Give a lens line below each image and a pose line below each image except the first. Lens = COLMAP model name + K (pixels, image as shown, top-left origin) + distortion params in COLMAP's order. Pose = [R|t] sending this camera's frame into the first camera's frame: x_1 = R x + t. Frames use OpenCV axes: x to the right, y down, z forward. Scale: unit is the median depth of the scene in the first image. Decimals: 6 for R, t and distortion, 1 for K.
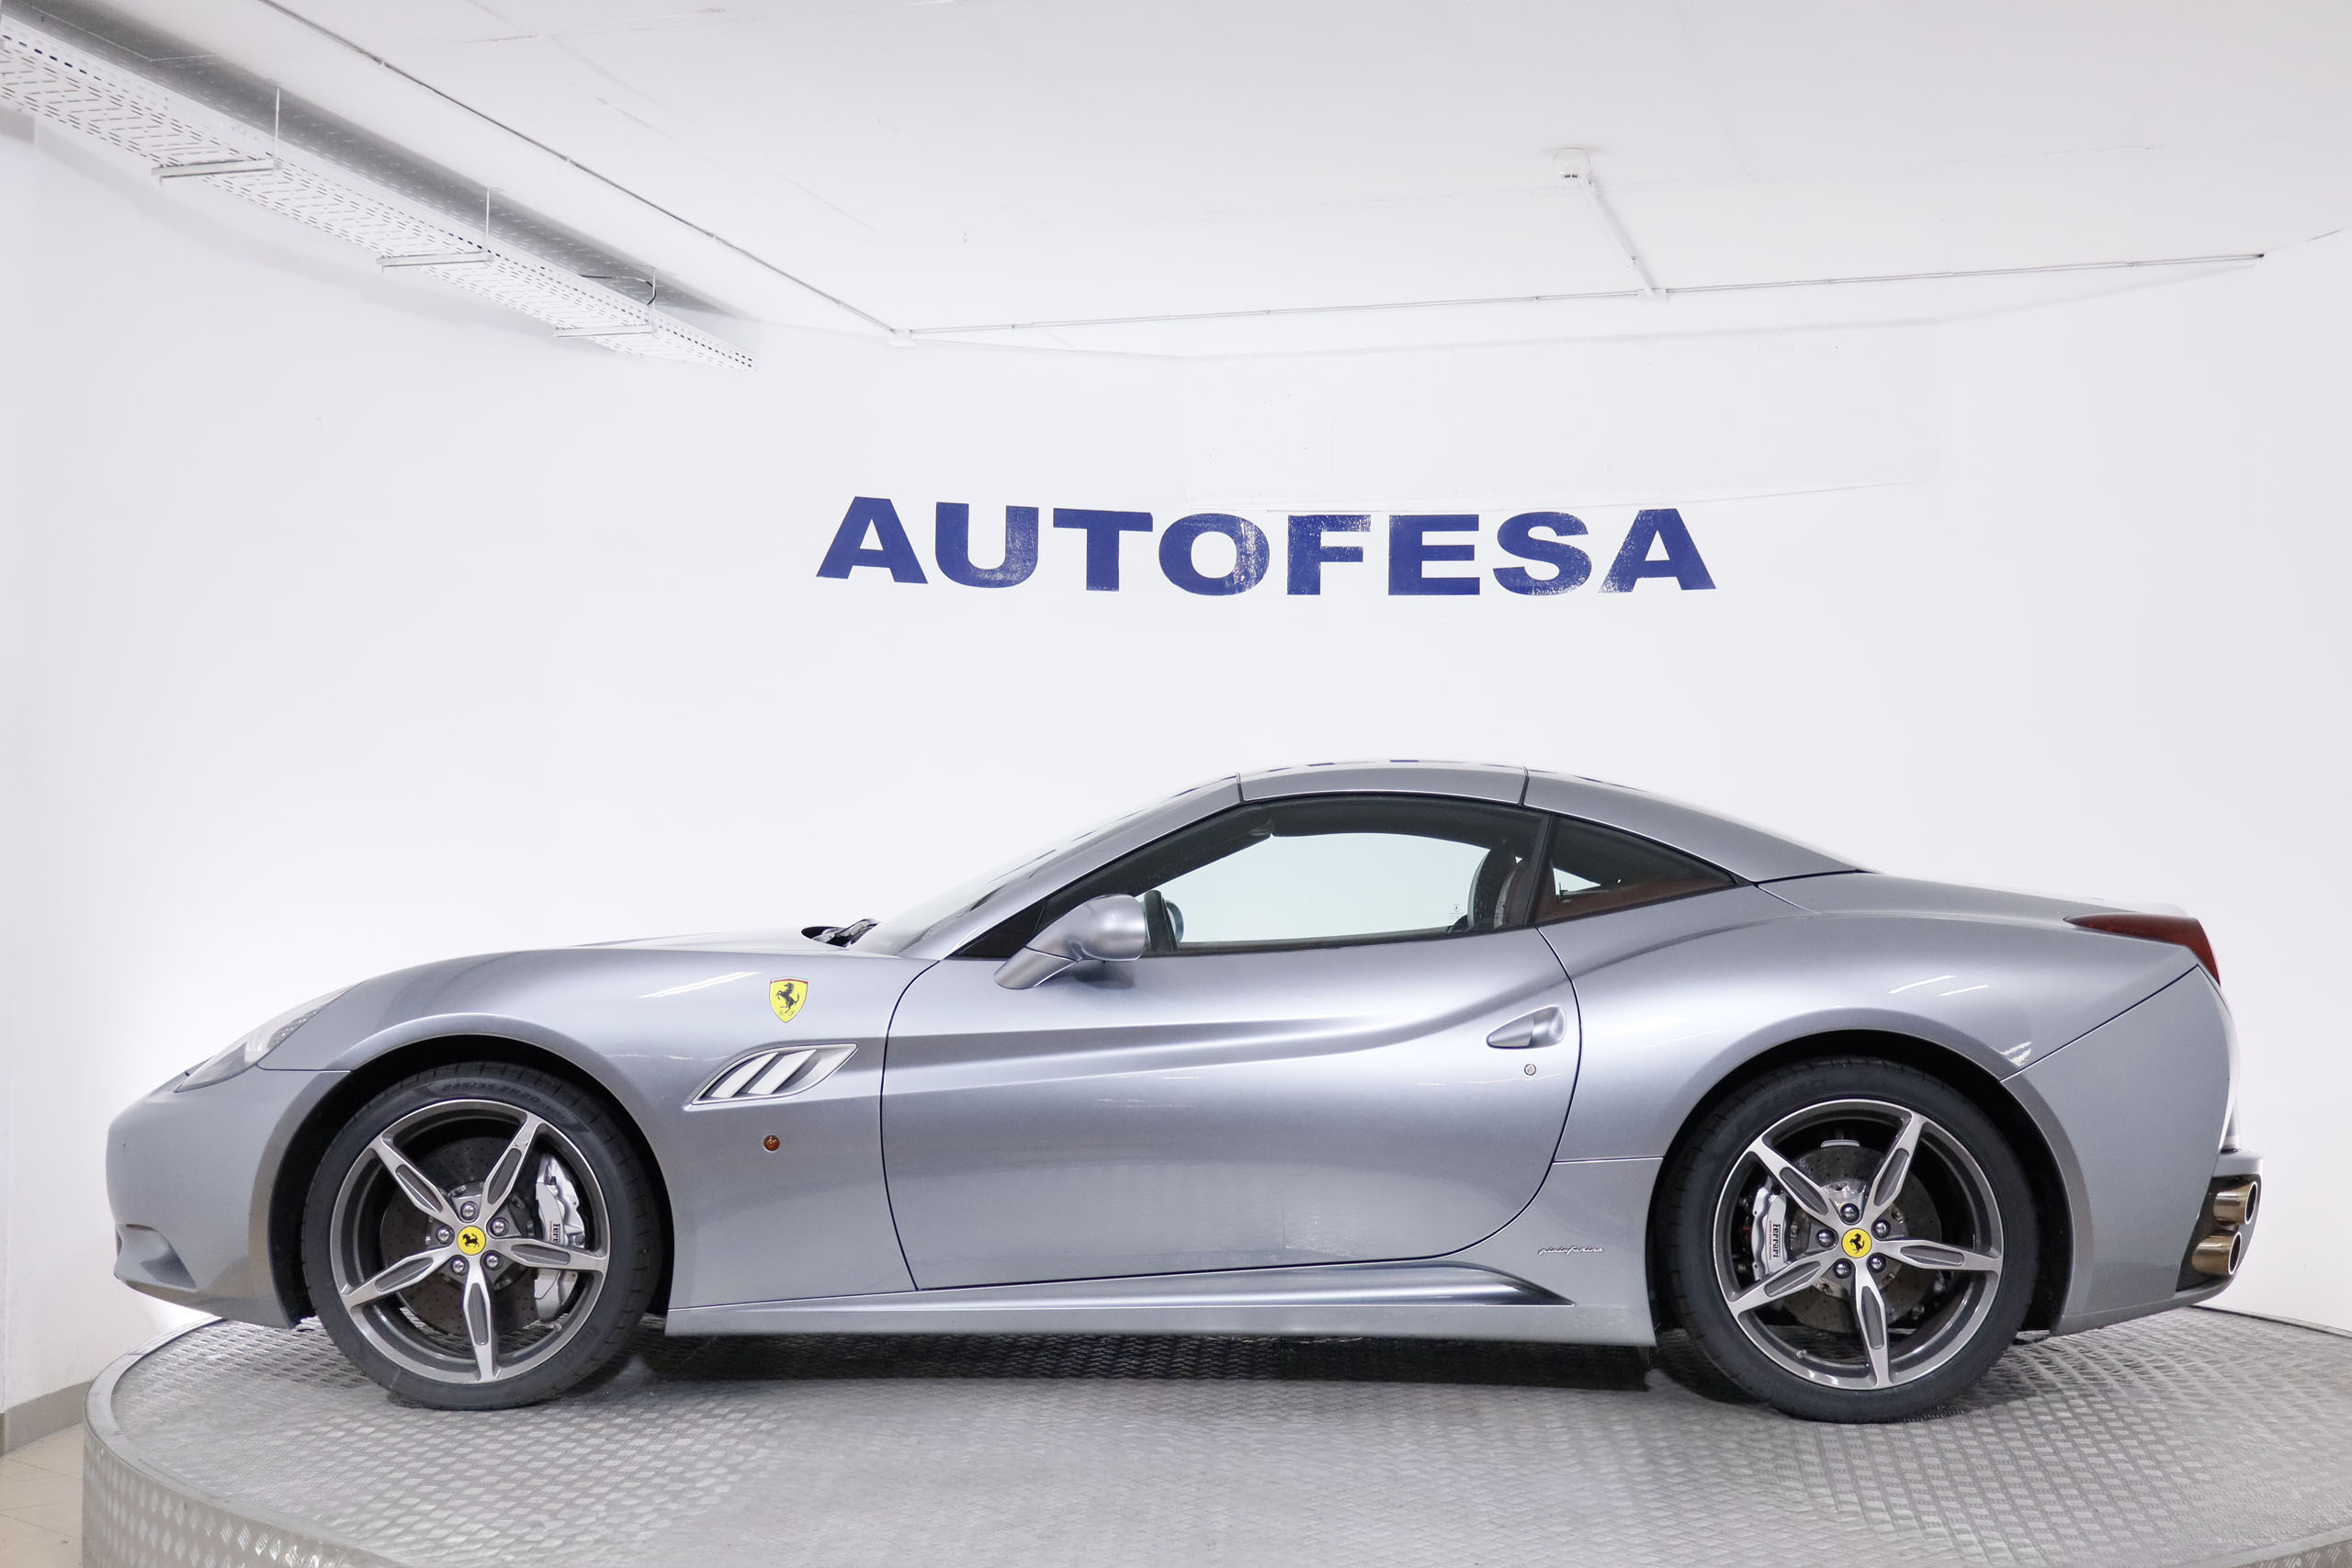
lens RADIAL K [[3008.9, 0, 1160.7], [0, 3008.9, 787.6], [0, 0, 1]] dist [0.010774, -0.046828]
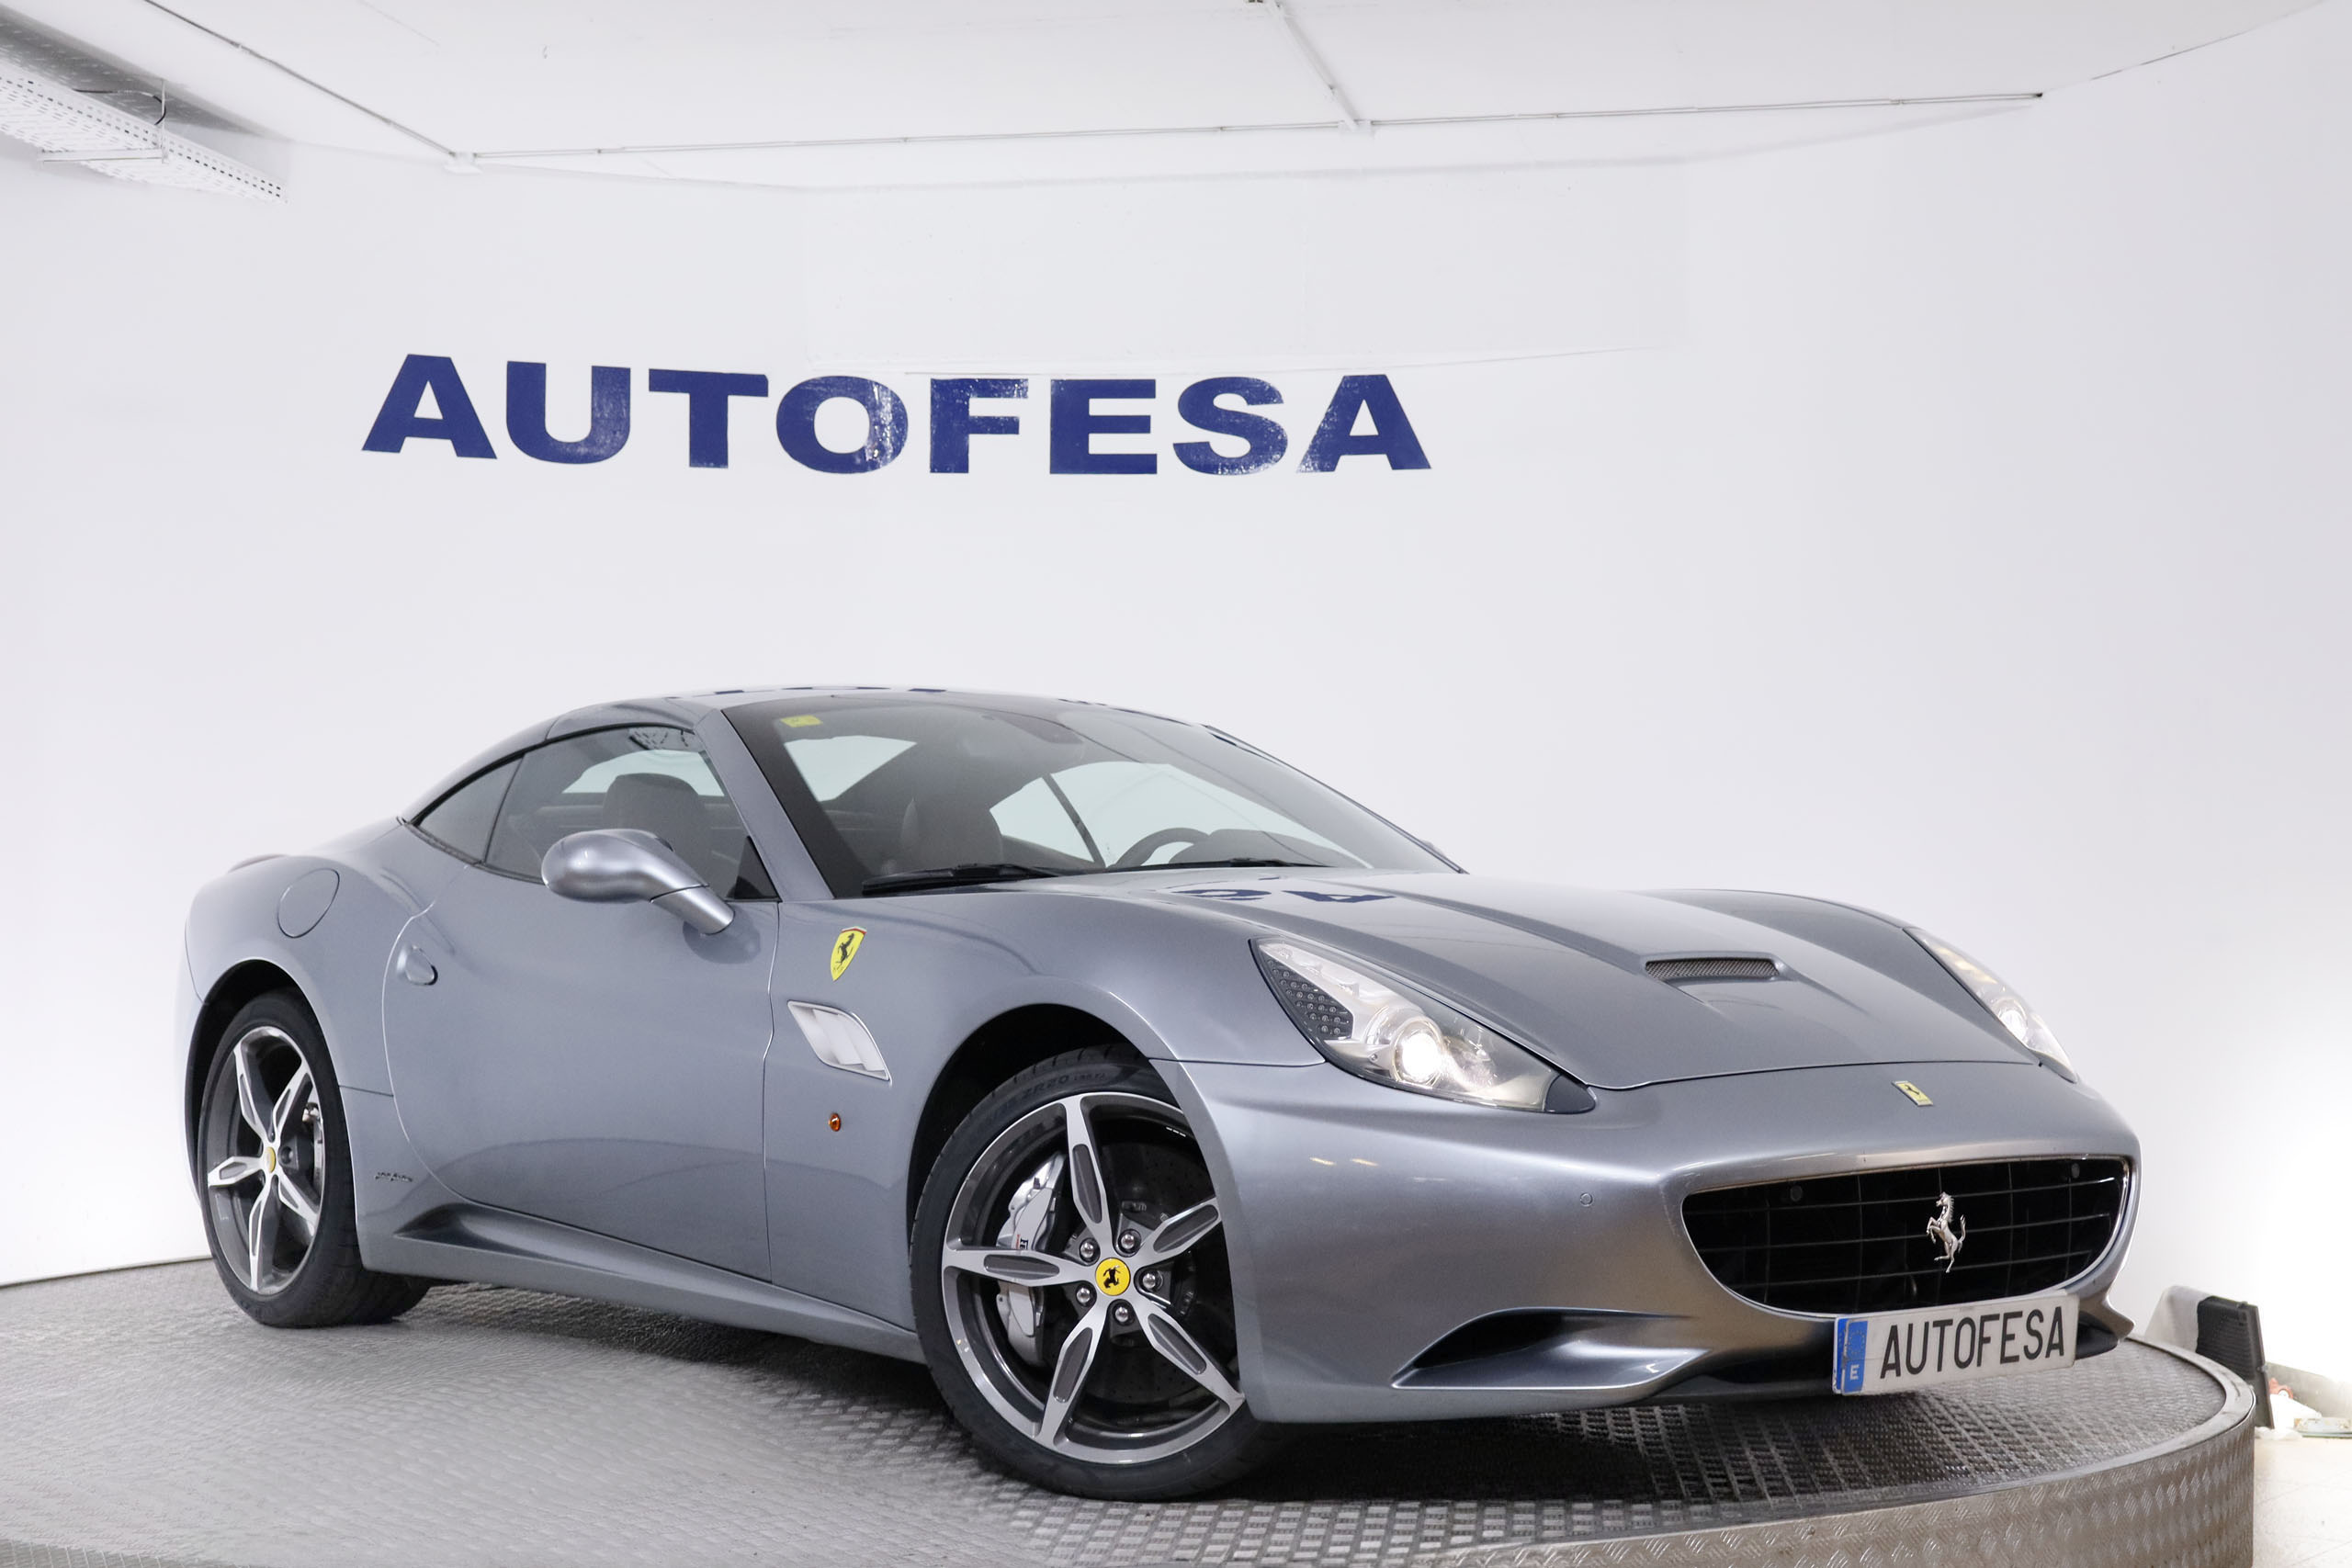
lens RADIAL K [[3867.4, 0, 1176.0], [0, 3867.4, 784.0], [0, 0, 1]] dist [0.017062, -0.010446]
pose [[0.994291, -0.005609, 0.106558, -0.005341], [0.002857, 0.999659, 0.025957, -0.005217], [-0.106667, -0.025504, 0.993968, -0.086493]]
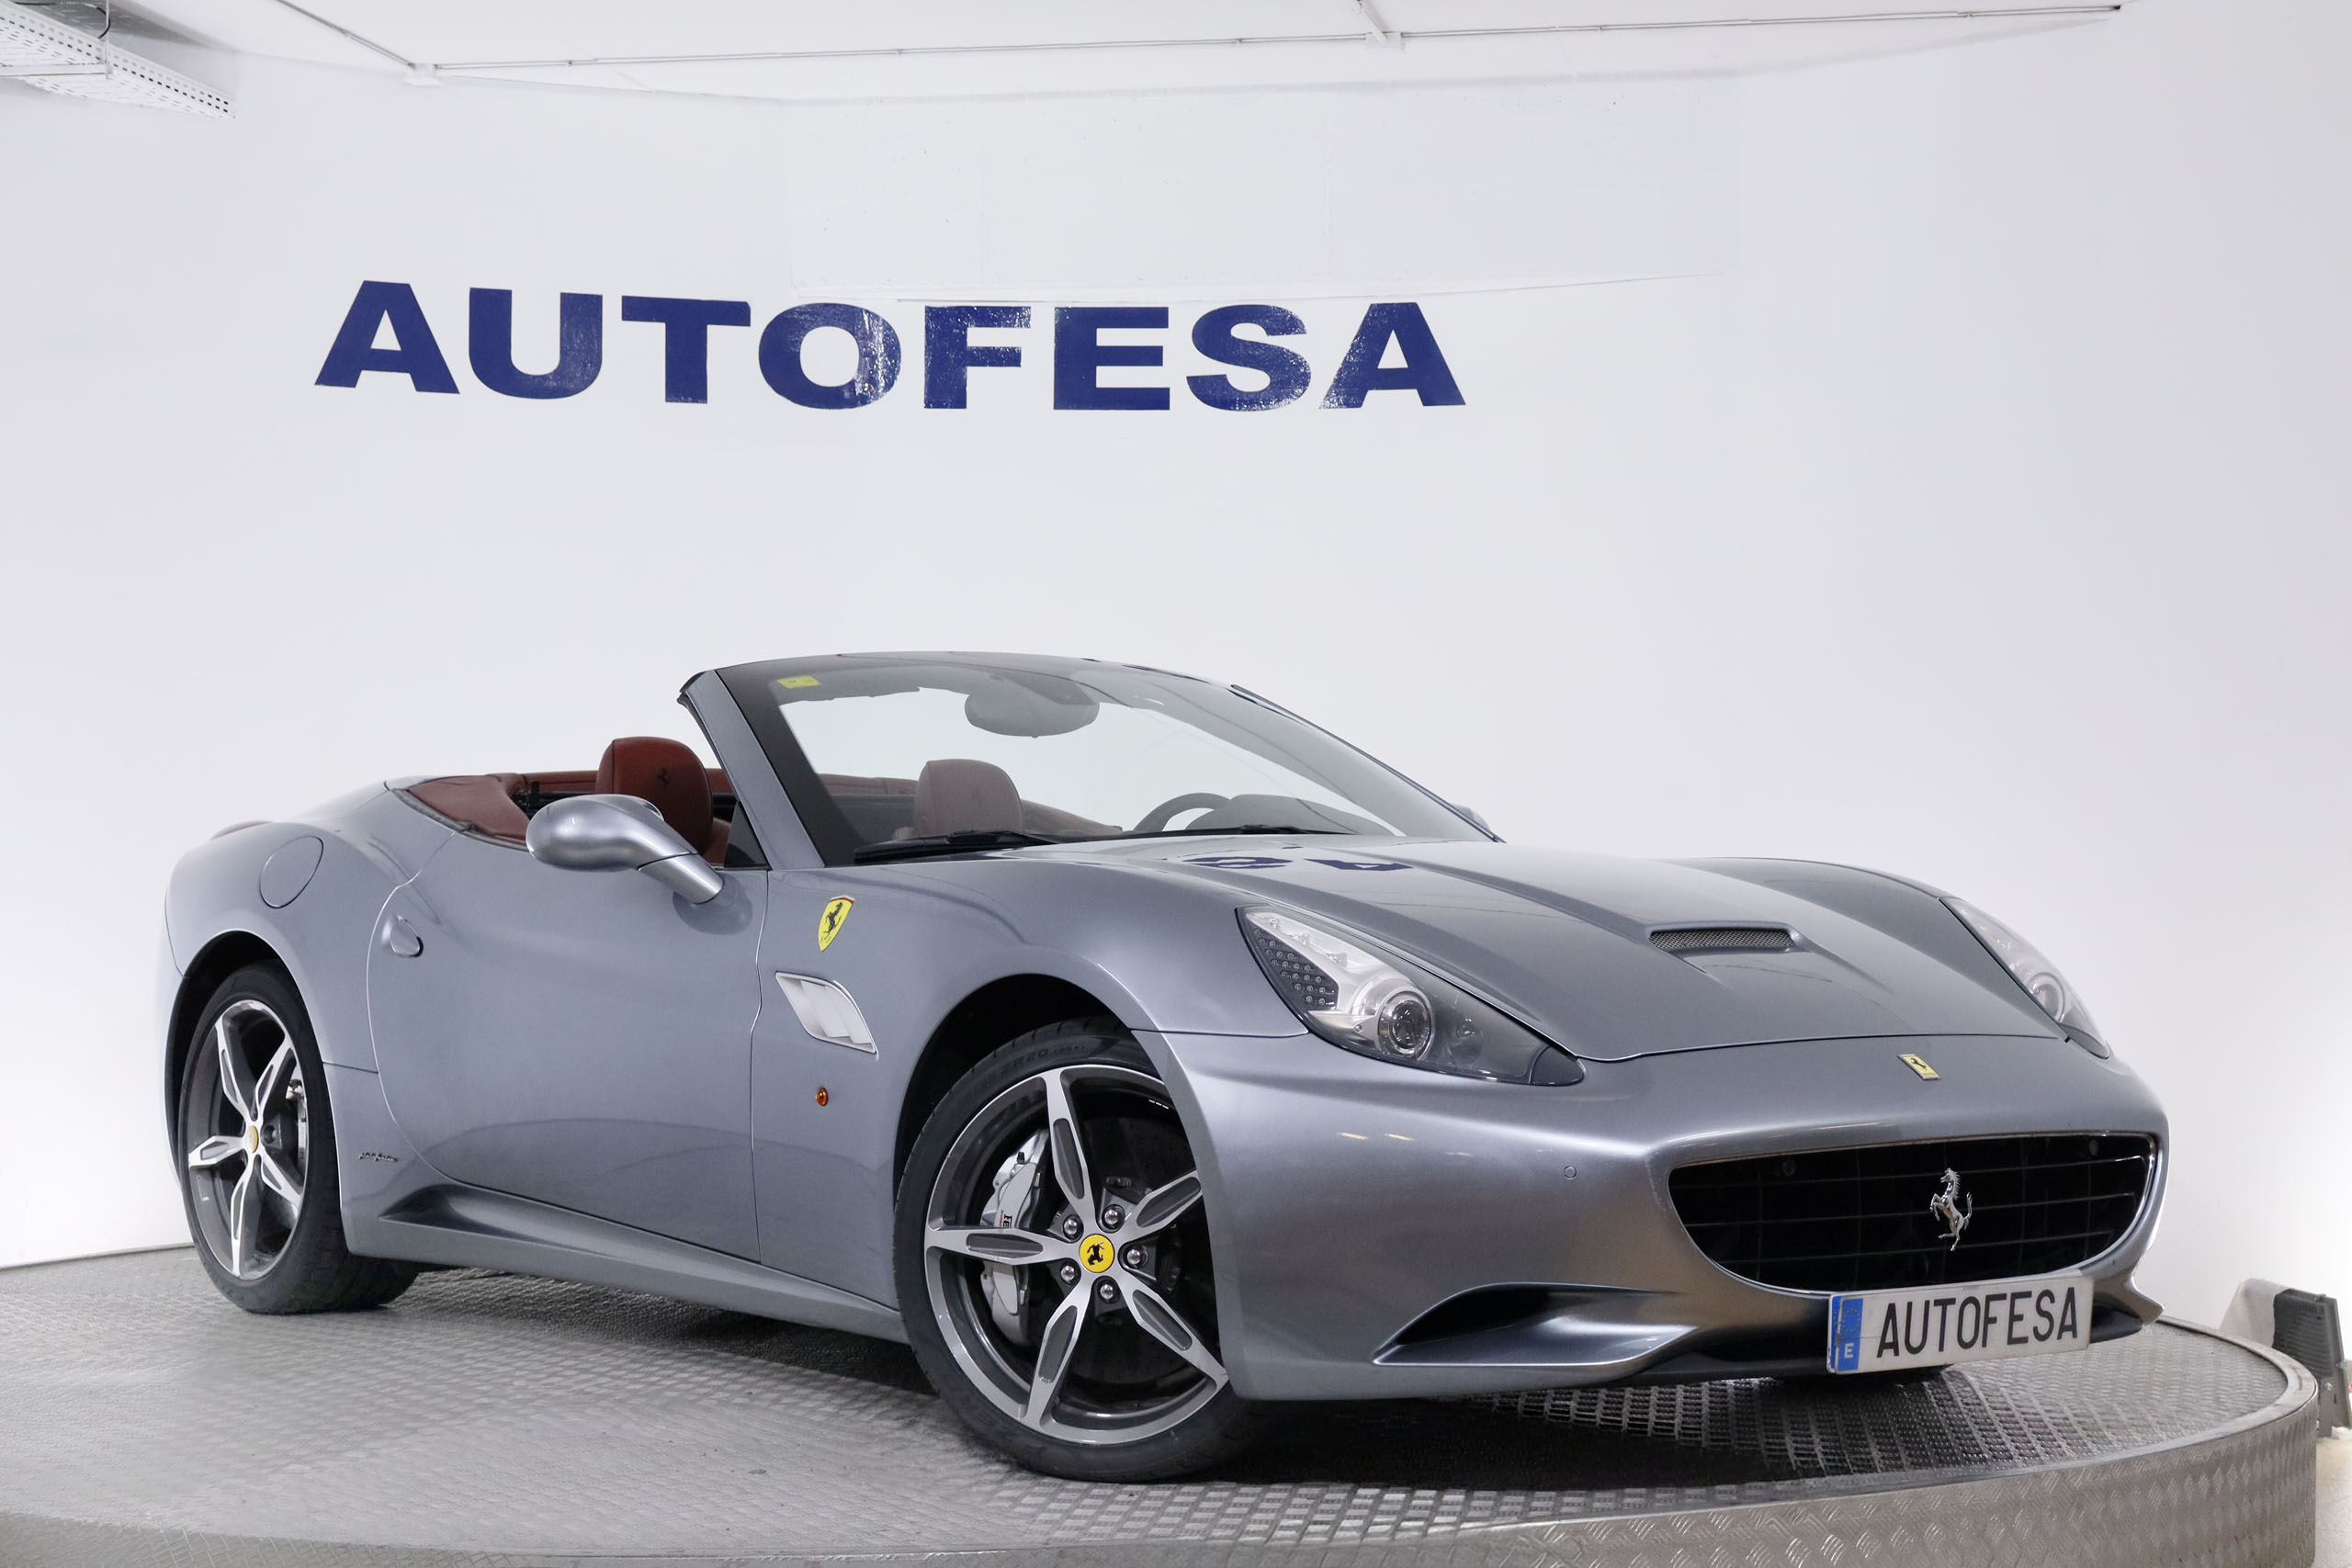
lens RADIAL K [[4434.4, 0, 1176.0], [0, 4434.4, 784.0], [0, 0, 1]] dist [0.023530, -0.056545]
pose [[0.994317, -0.005714, 0.106311, -0.016243], [0.001760, 0.999305, 0.037247, -0.009748], [-0.106450, -0.036848, 0.993635, -0.156460]]
